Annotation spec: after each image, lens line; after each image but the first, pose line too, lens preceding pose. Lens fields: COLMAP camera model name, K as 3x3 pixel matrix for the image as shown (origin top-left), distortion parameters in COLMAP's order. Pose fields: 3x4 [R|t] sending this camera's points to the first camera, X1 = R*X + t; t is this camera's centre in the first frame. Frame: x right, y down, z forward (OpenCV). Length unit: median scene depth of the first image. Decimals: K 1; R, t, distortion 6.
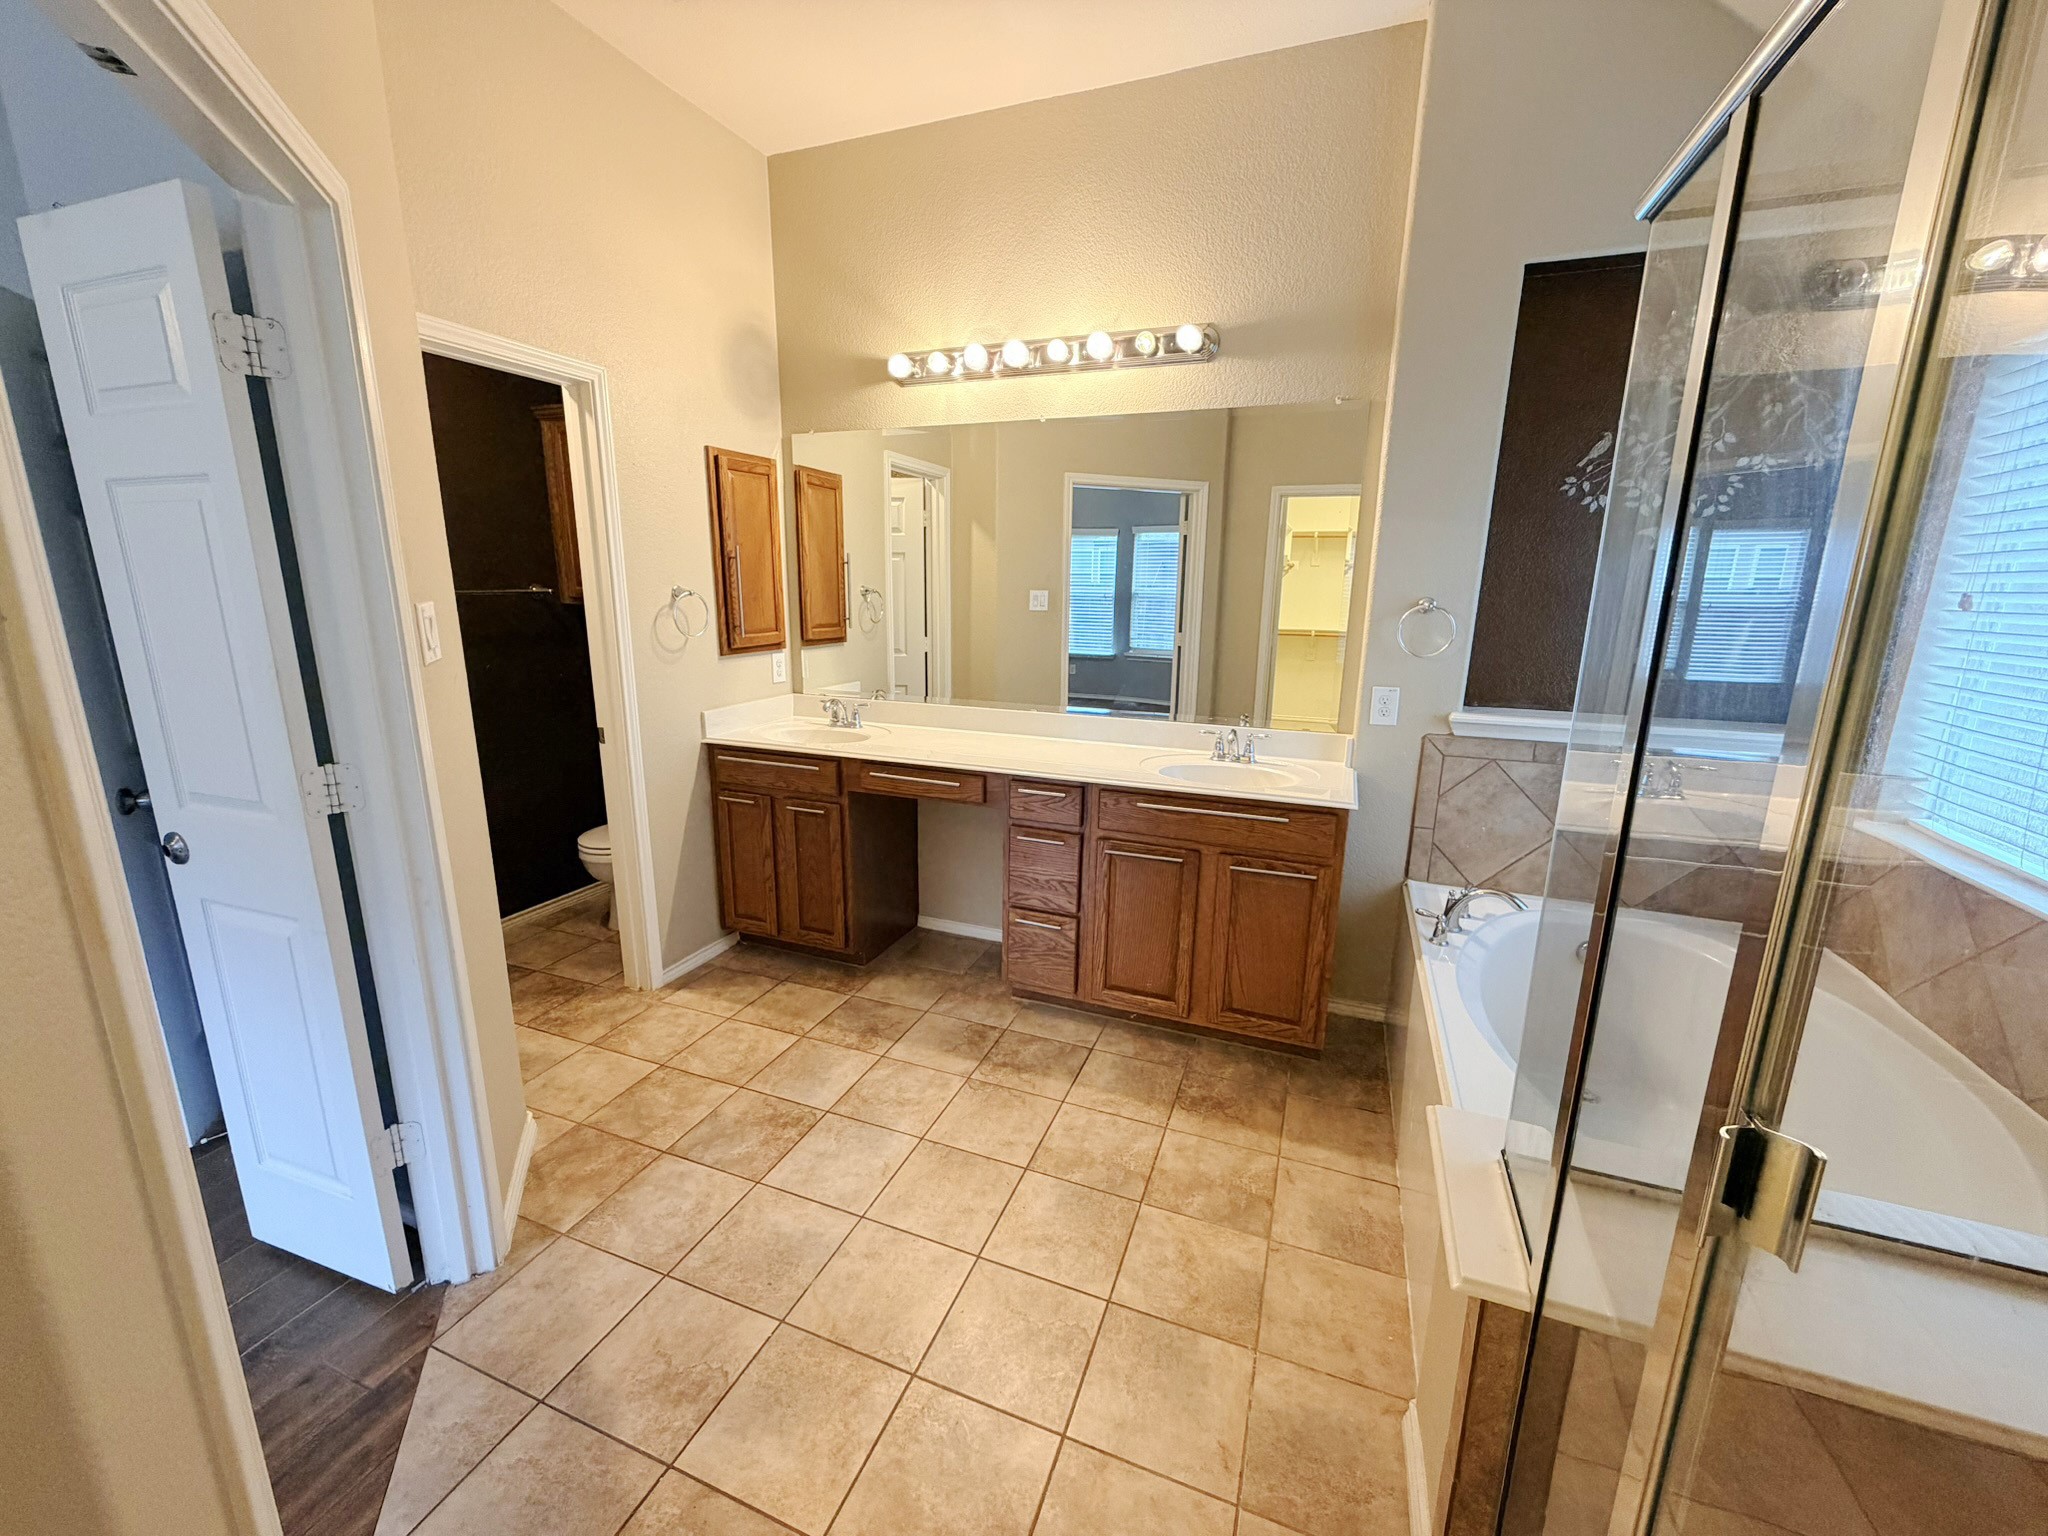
lens RADIAL K [[816.3, 0, 1025.5], [0, 816.3, 764.2], [0, 0, 1]] dist [0.001403, -0.000480]
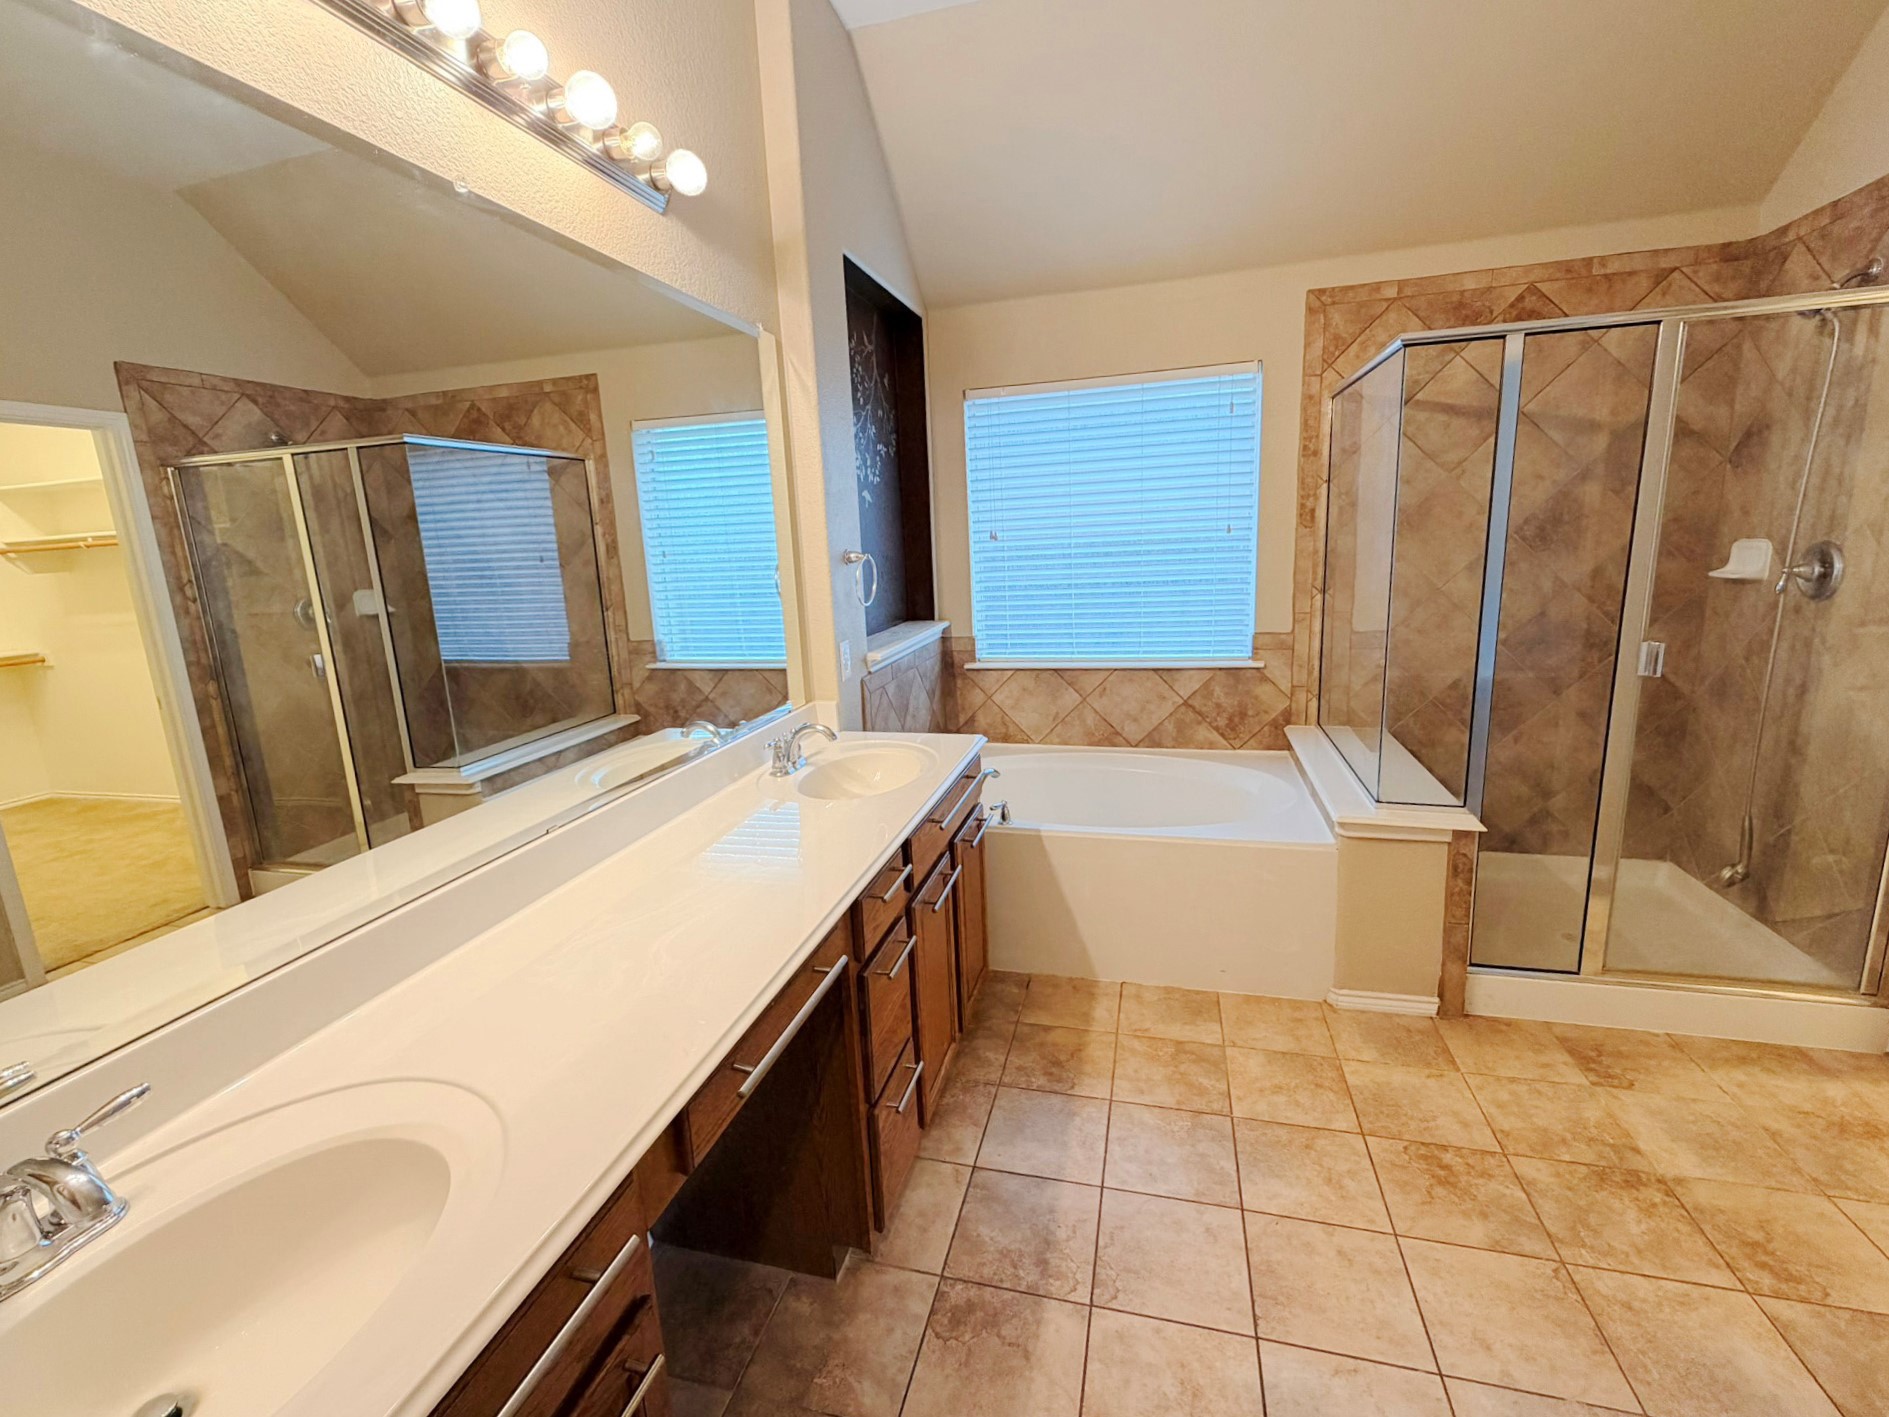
lens RADIAL K [[820.7, 0, 944.5], [0, 820.7, 703.2], [0, 0, 1]] dist [0.001627, 0.000202]
pose [[-0.104517, -0.206084, 0.972937, -0.658021], [0.264496, 0.937302, 0.226949, -0.258424], [-0.958706, 0.281058, -0.043455, 1.138186]]
